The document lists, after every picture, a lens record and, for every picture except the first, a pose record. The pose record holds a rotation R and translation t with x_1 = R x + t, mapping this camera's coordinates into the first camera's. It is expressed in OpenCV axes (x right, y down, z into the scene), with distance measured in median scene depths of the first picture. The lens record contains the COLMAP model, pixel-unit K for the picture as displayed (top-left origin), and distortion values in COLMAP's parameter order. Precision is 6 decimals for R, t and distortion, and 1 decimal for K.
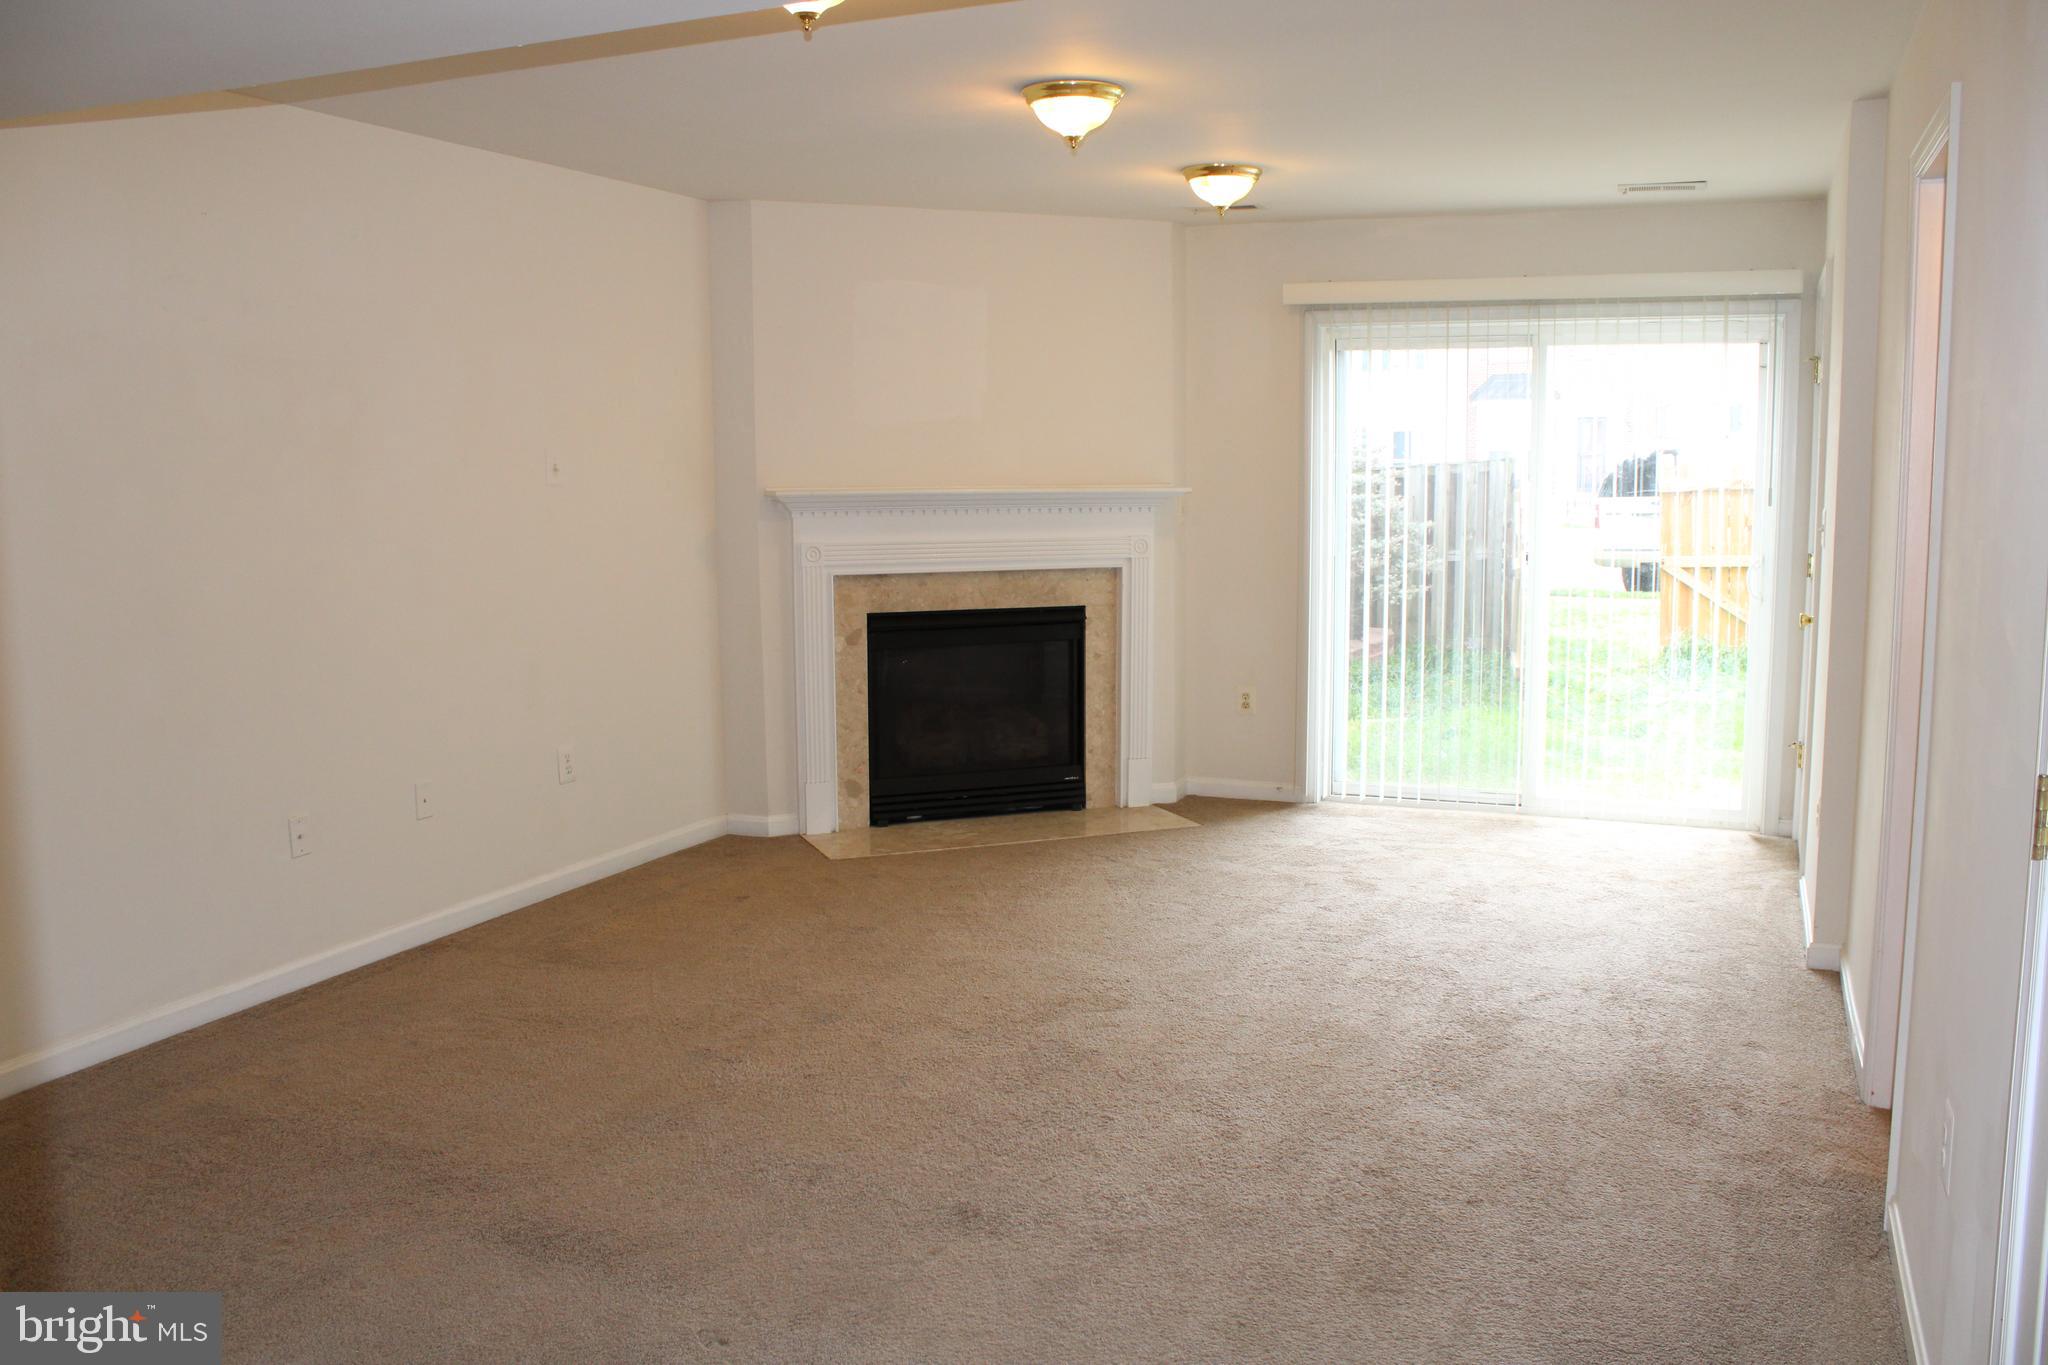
lens RADIAL K [[1713.2, 0, 1024.0], [0, 1713.2, 682.5], [0, 0, 1]] dist [-0.069189, 0.003426]
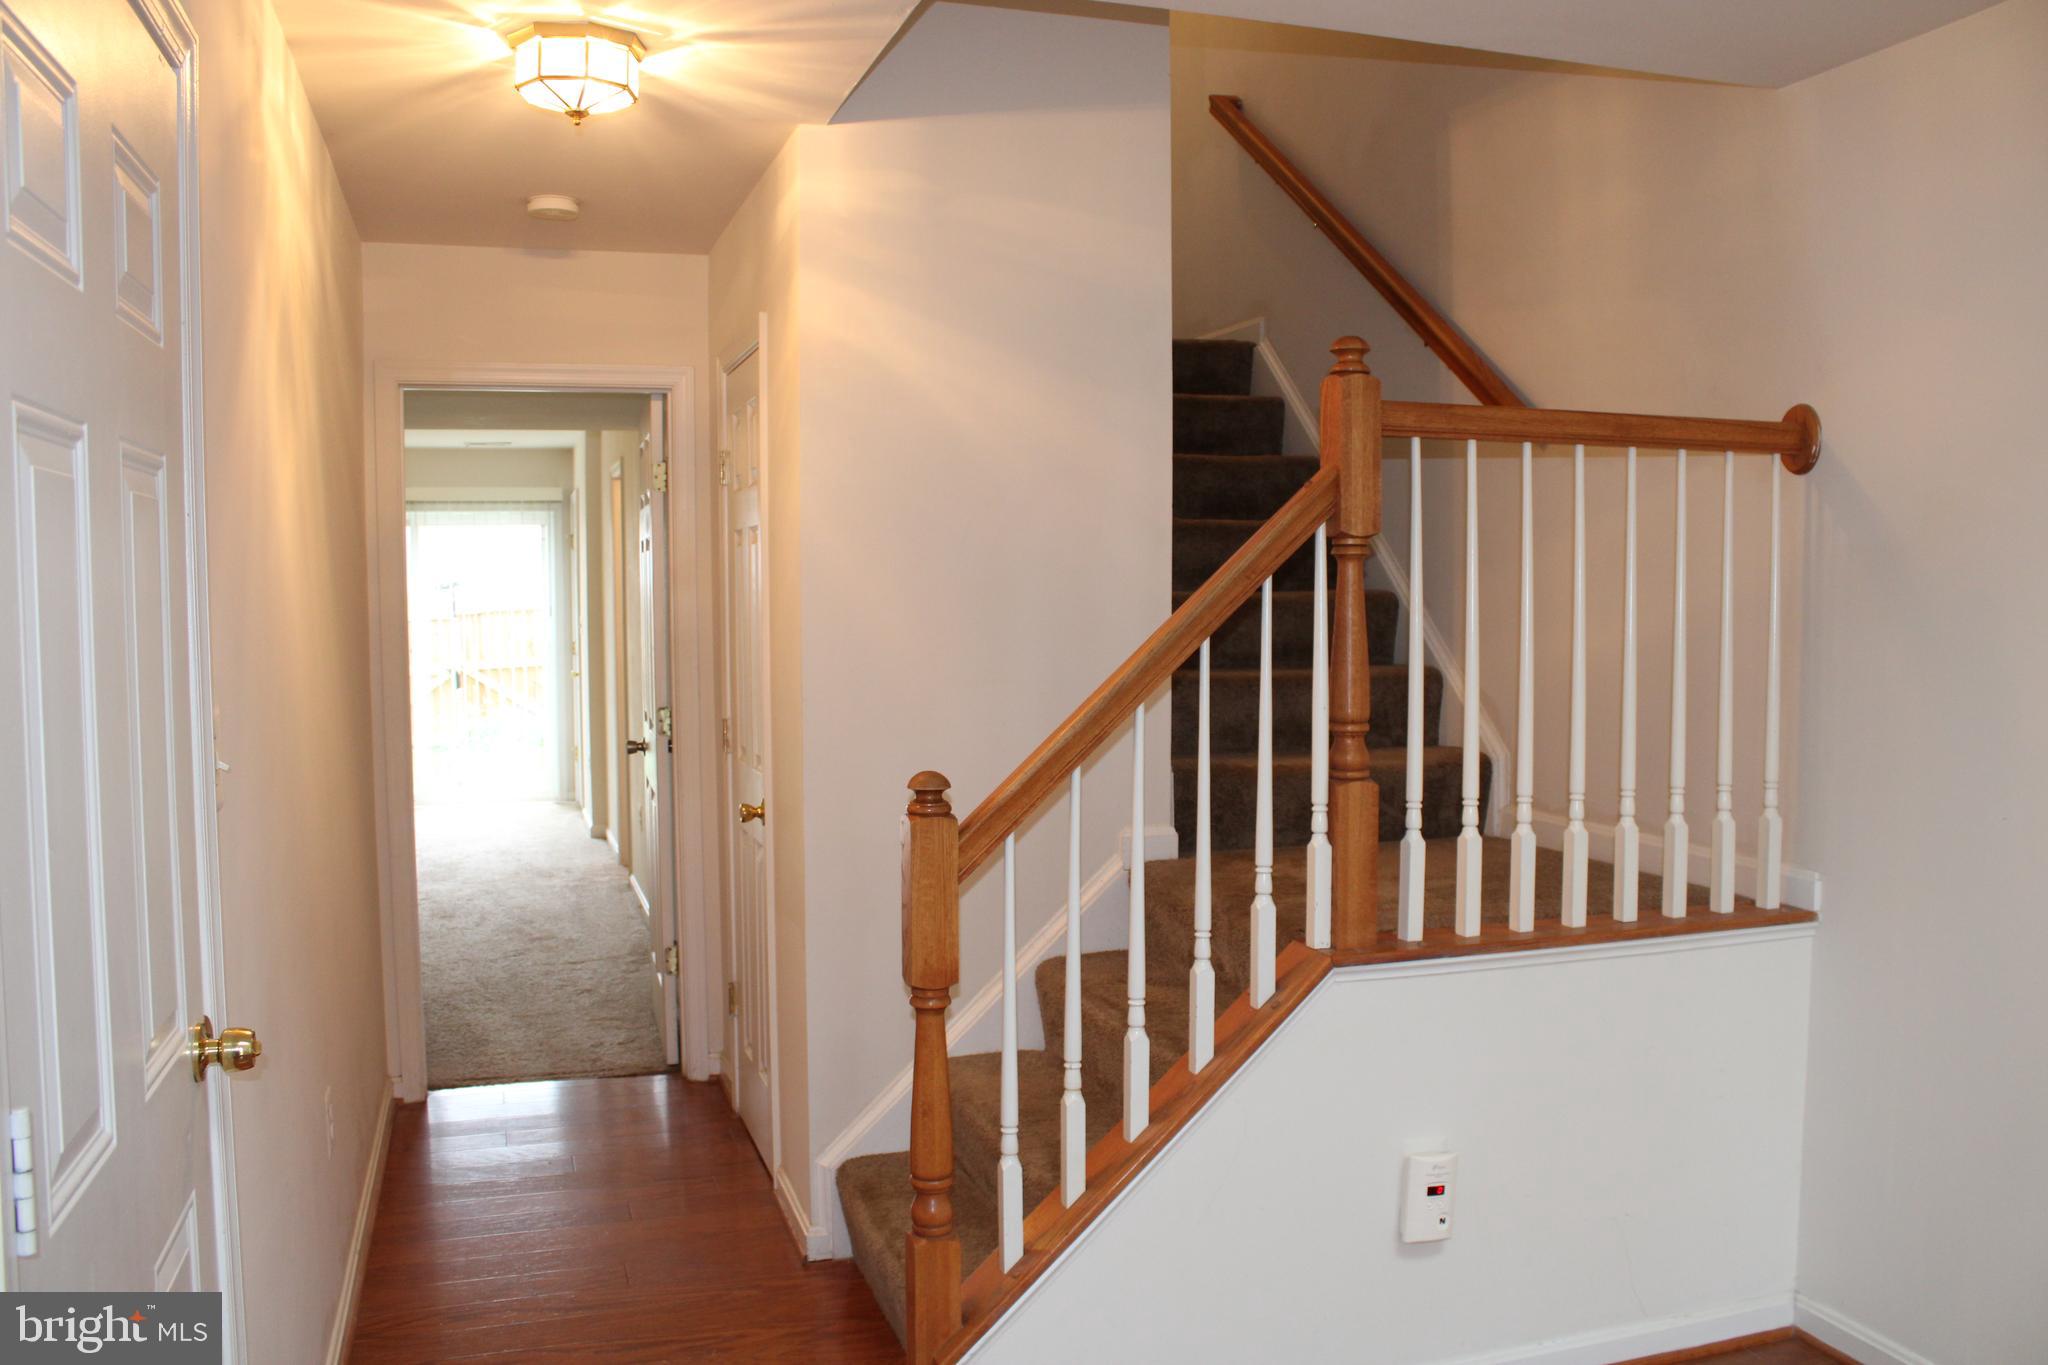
lens RADIAL K [[1713.2, 0, 1024.0], [0, 1713.2, 682.5], [0, 0, 1]] dist [-0.069189, 0.003426]
pose [[0.761820, -0.029477, 0.647118, -0.357203], [0.080370, 0.995547, -0.049267, 0.096647], [-0.642784, 0.089541, 0.760796, -0.709833]]
